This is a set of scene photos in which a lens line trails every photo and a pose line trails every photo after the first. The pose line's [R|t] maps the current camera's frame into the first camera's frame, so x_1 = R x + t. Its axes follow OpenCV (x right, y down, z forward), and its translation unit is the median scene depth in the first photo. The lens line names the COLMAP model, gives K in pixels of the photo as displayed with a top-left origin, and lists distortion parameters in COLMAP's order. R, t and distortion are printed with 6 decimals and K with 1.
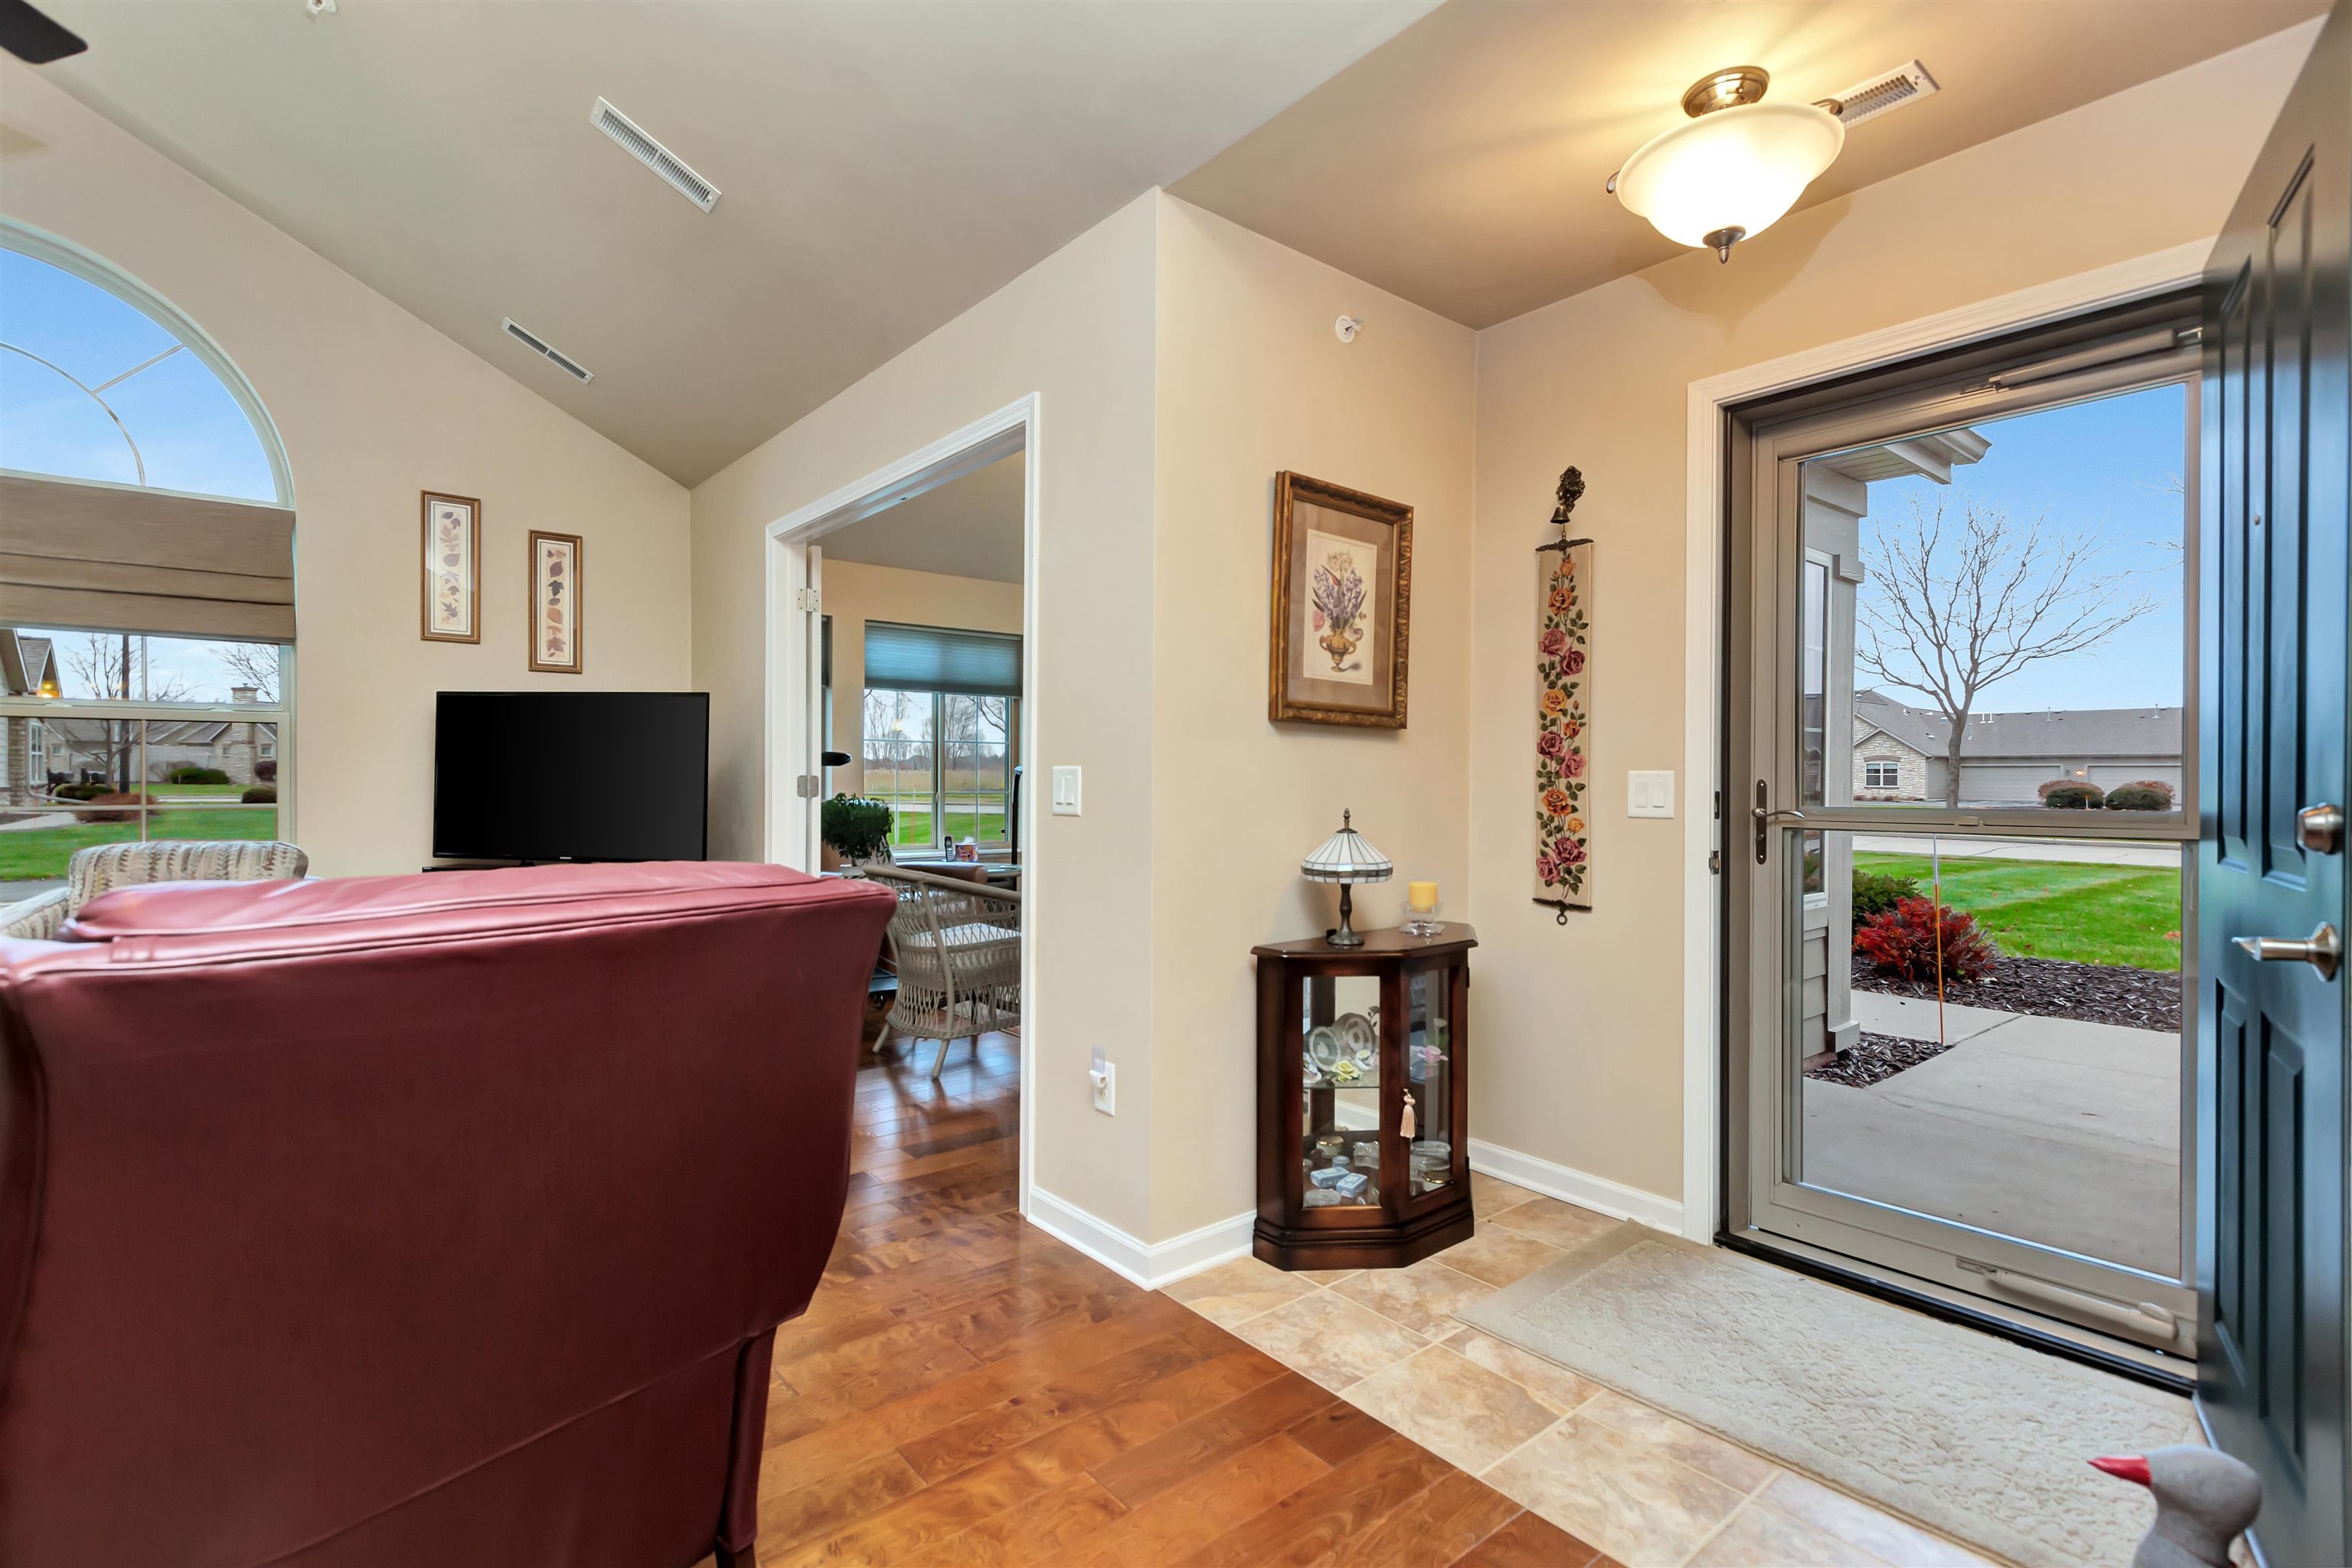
lens RADIAL K [[1090.9, 0, 1176.0], [0, 1090.9, 784.0], [0, 0, 1]] dist [0.001581, -0.000133]
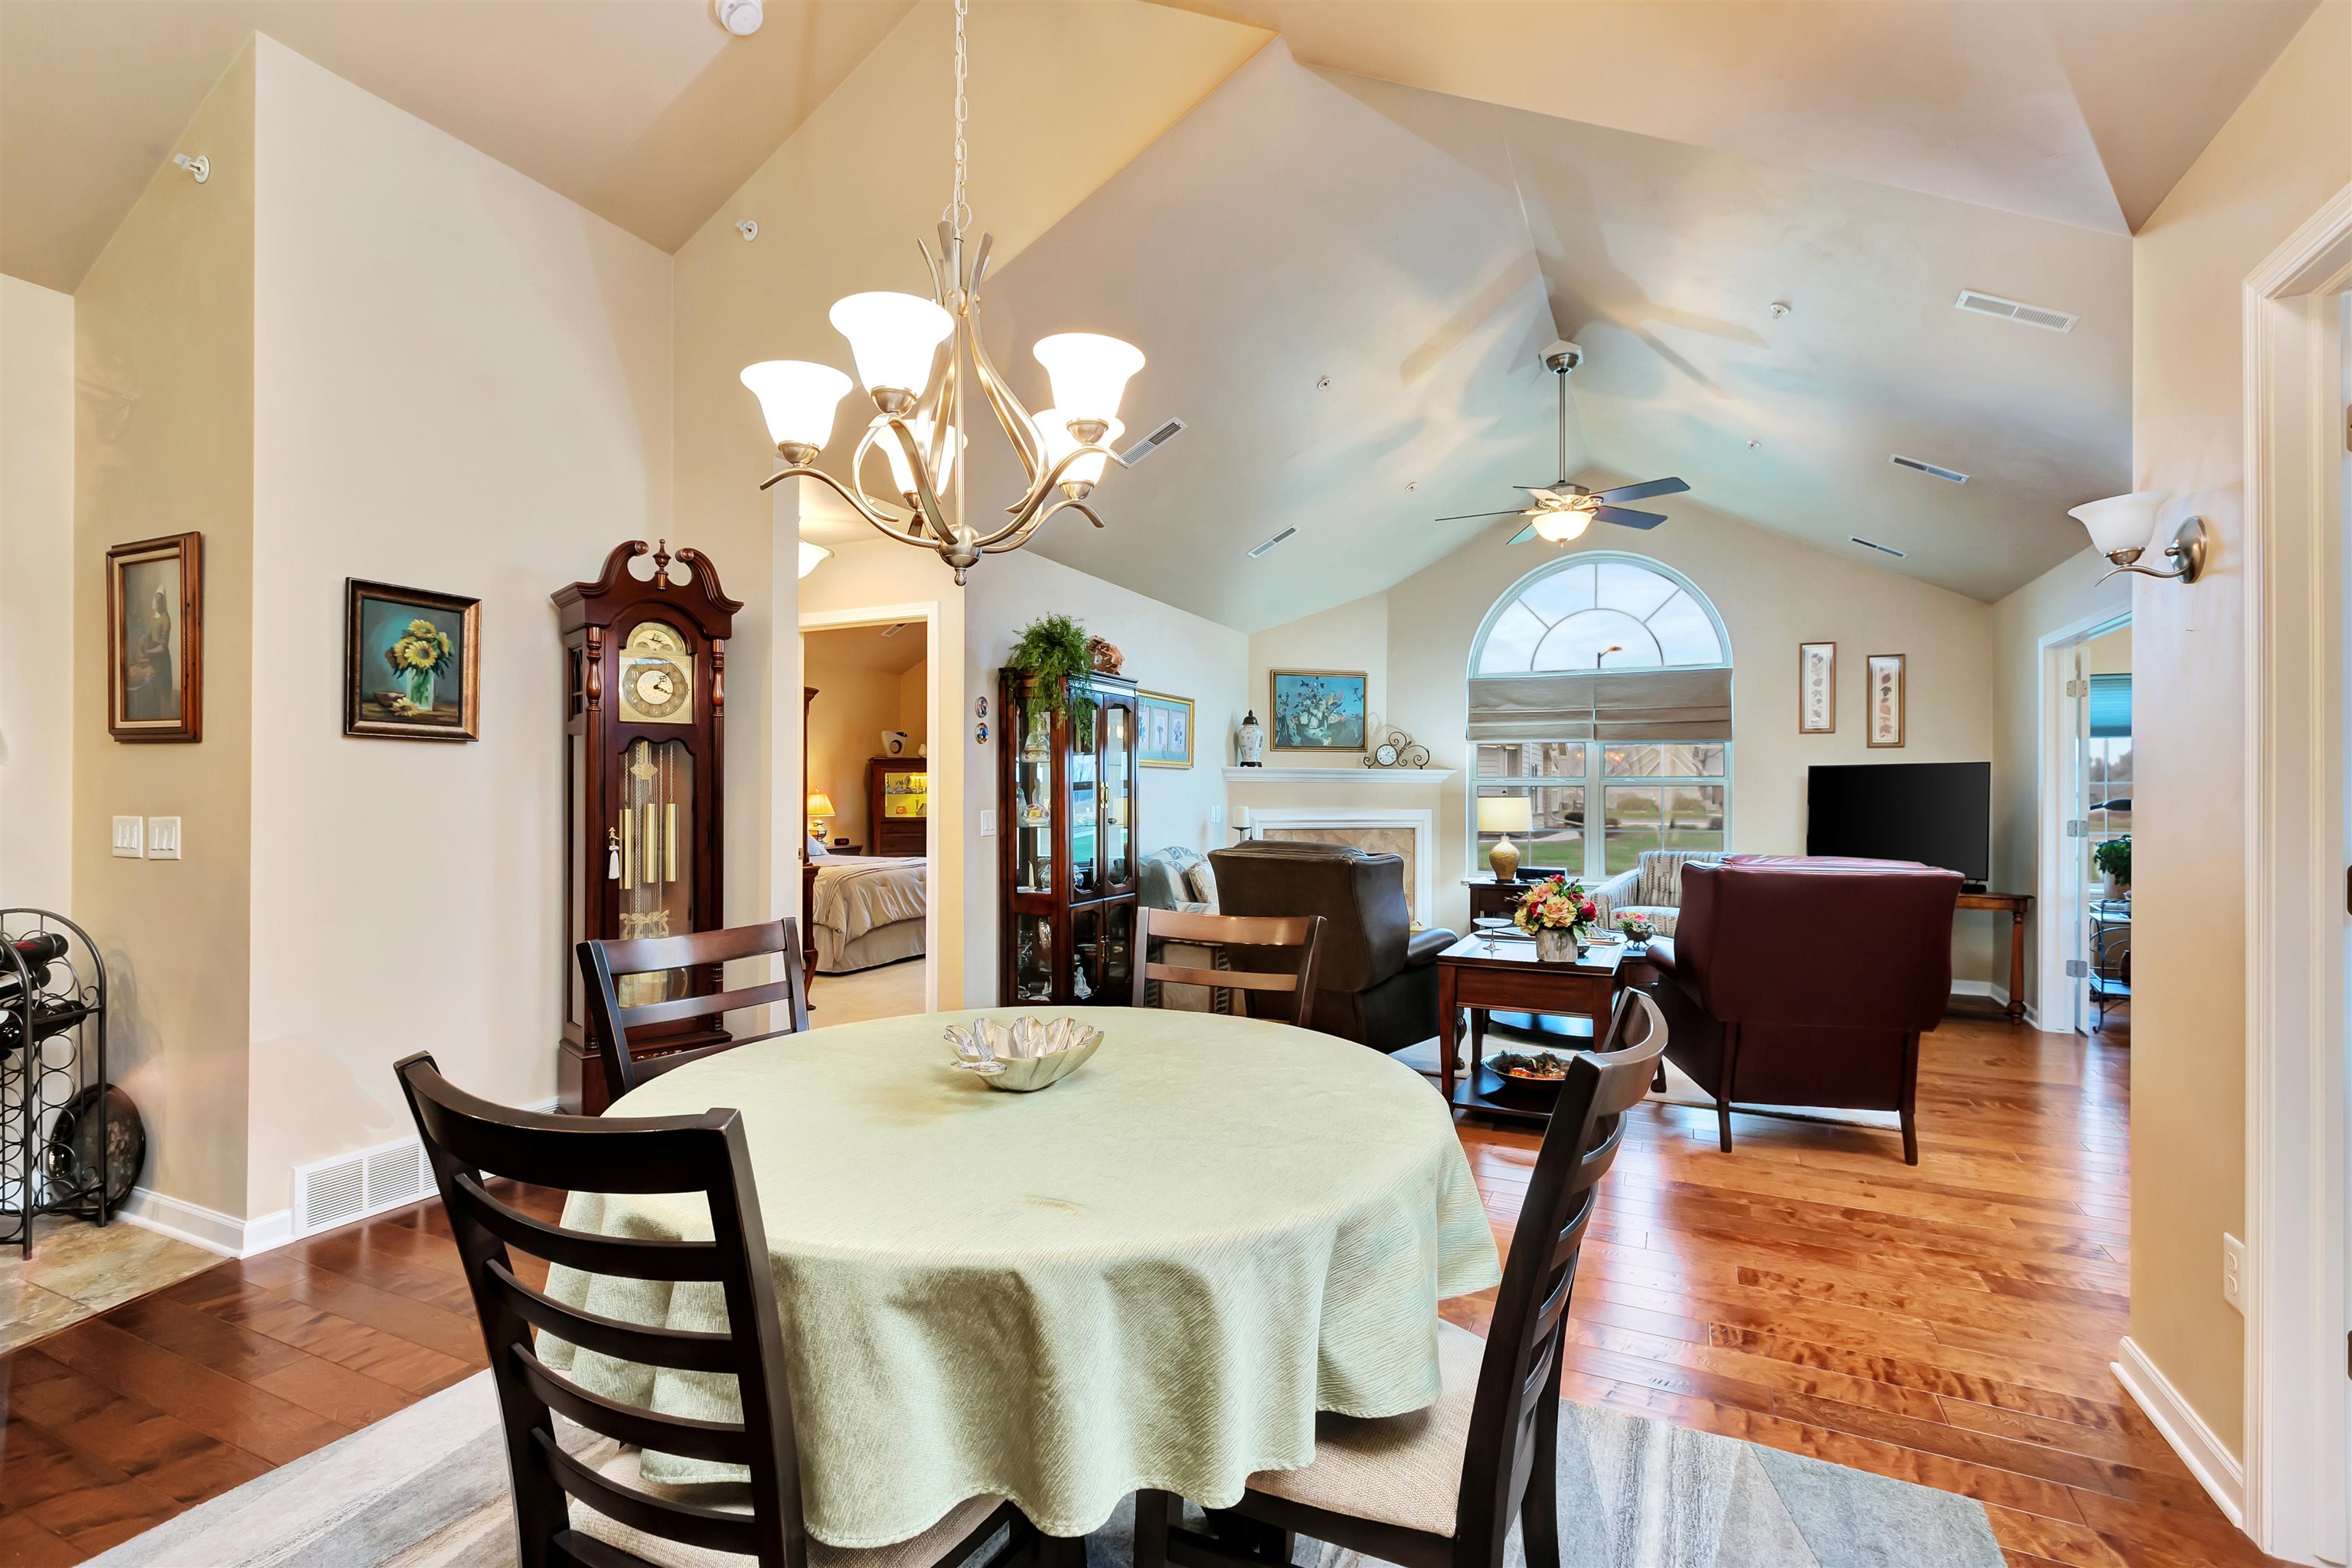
lens RADIAL K [[1076.7, 0, 1176.0], [0, 1076.7, 784.0], [0, 0, 1]] dist [0.001666, -0.000089]
pose [[0.432599, -0.013604, -0.901484, 0.369735], [-0.010111, 0.999750, -0.019938, -0.015041], [0.901530, 0.017740, 0.432353, -0.556799]]
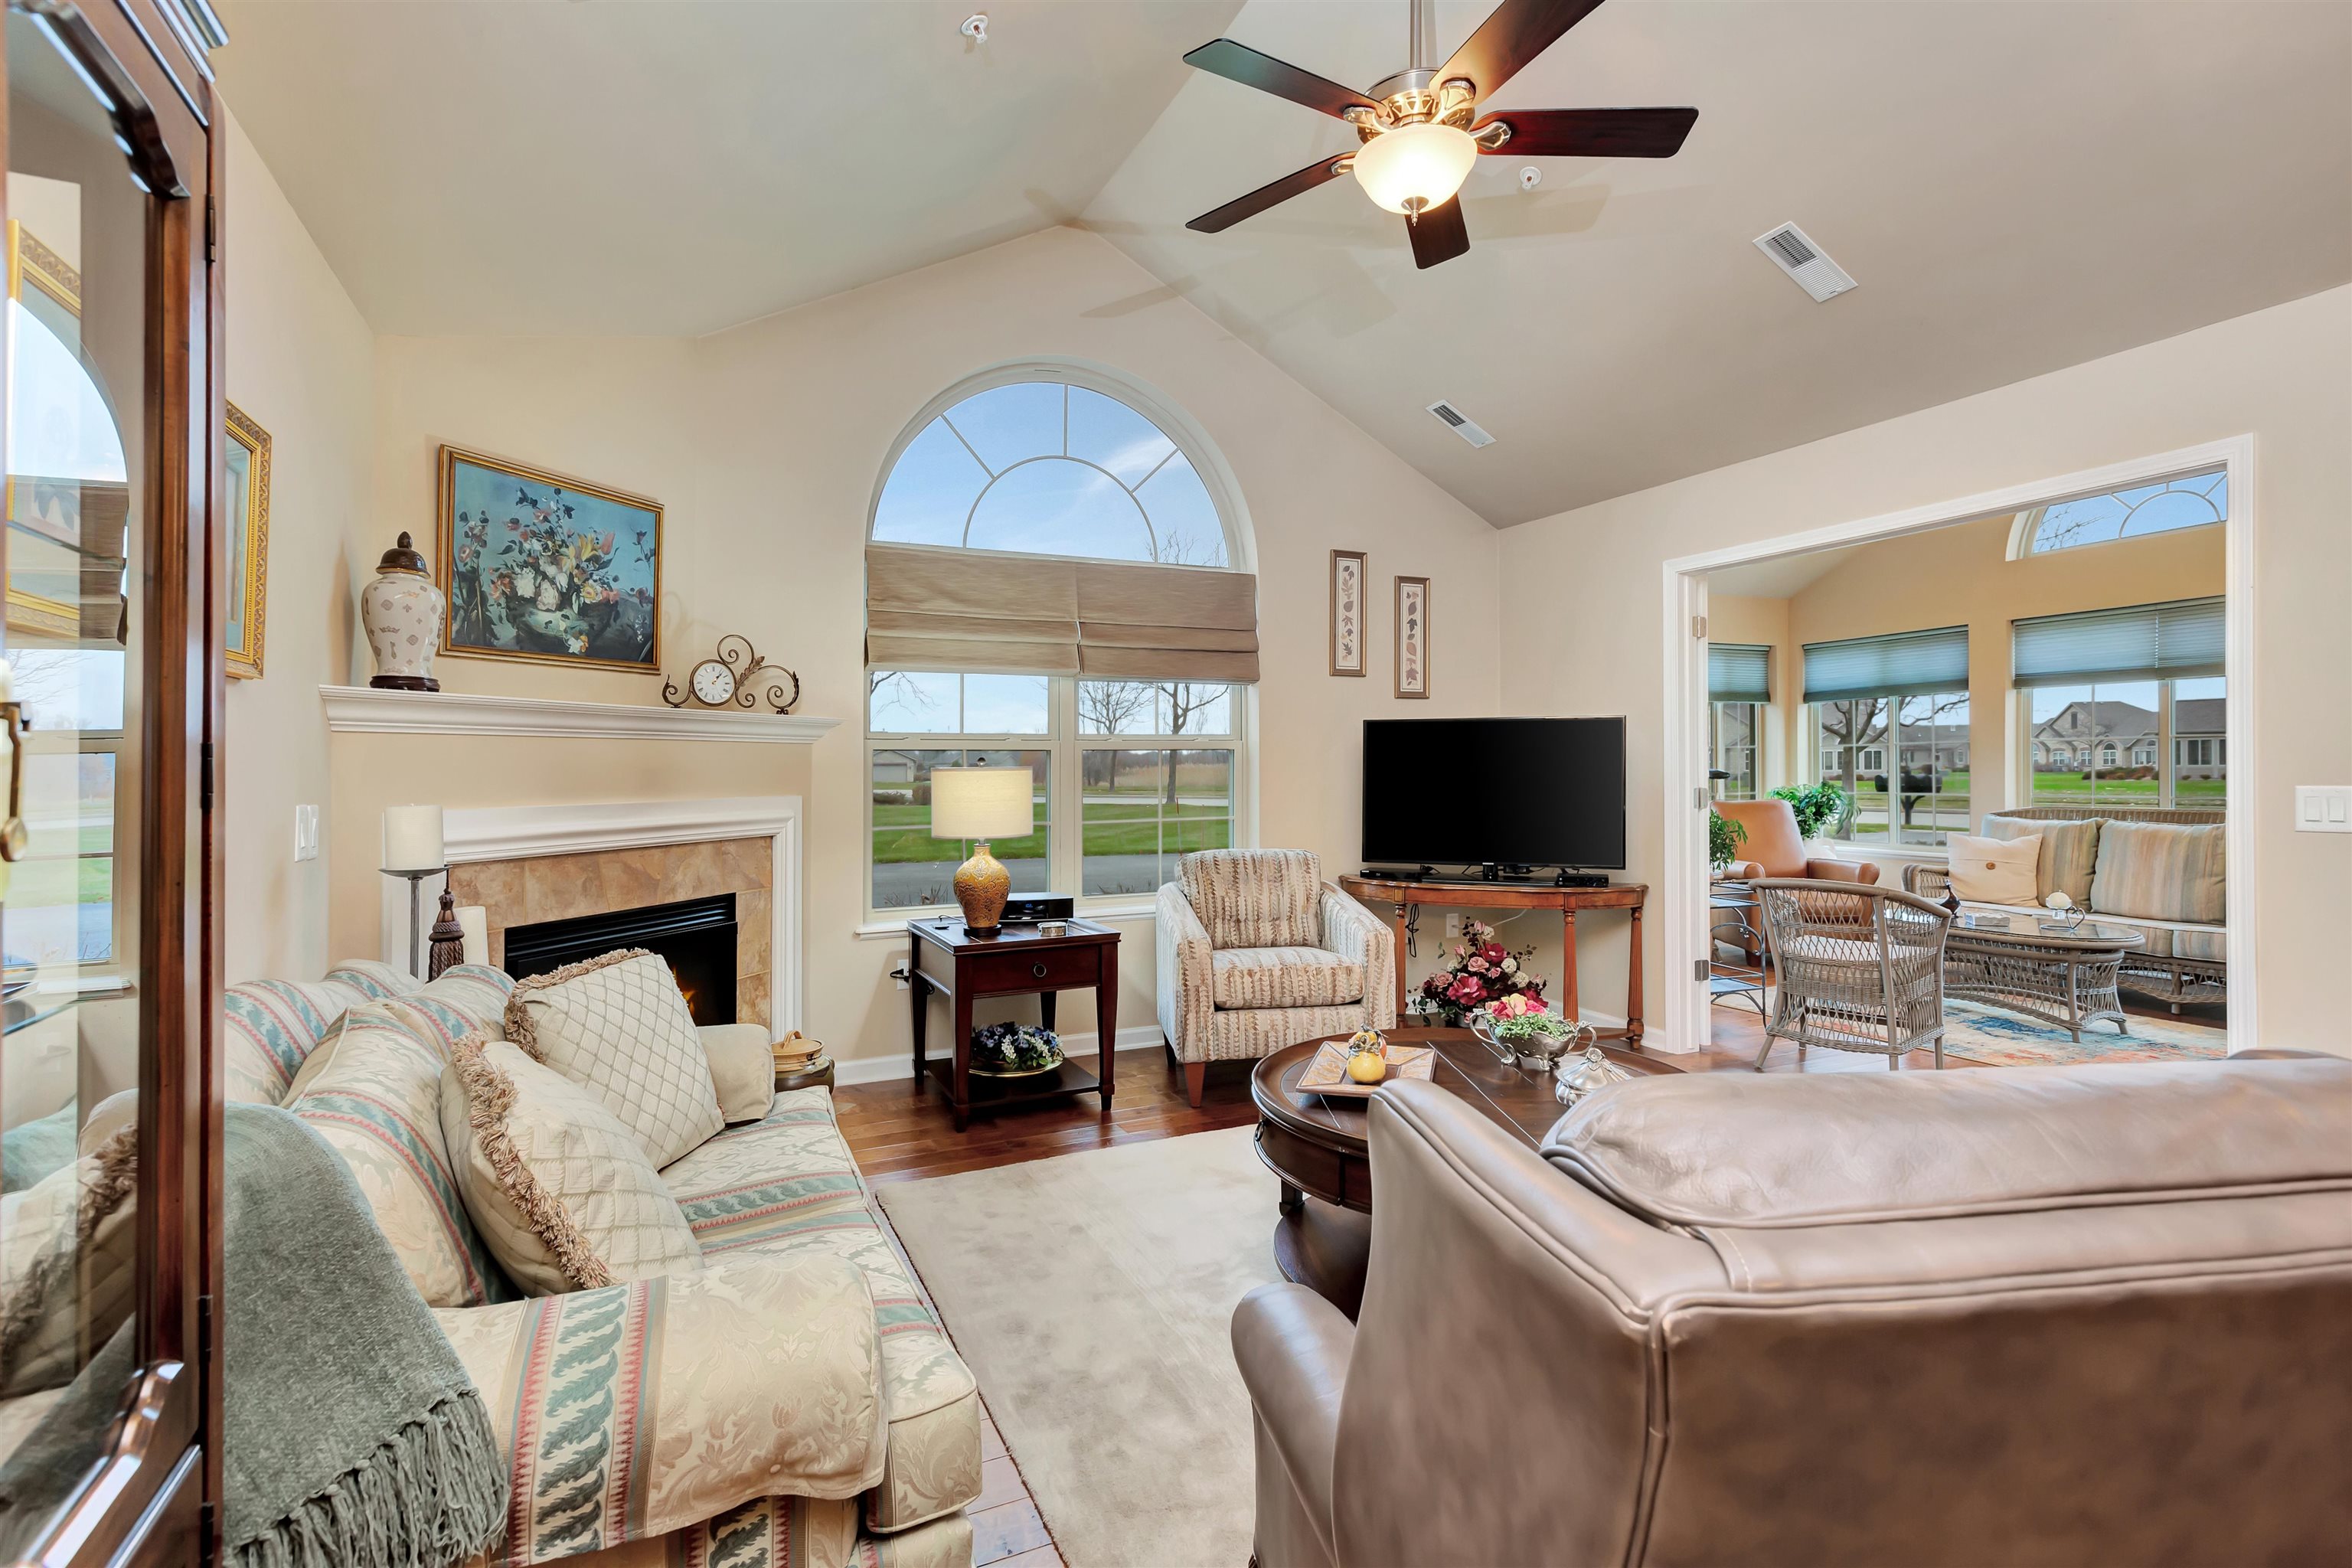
lens RADIAL K [[1102.5, 0, 1179.5], [0, 1102.5, 731.1], [0, 0, 1]] dist [0.004716, -0.000195]
pose [[0.964483, -0.020601, -0.263341, -0.549823], [0.010107, 0.999102, -0.041142, -0.026227], [0.263952, 0.037019, 0.963825, -0.184767]]
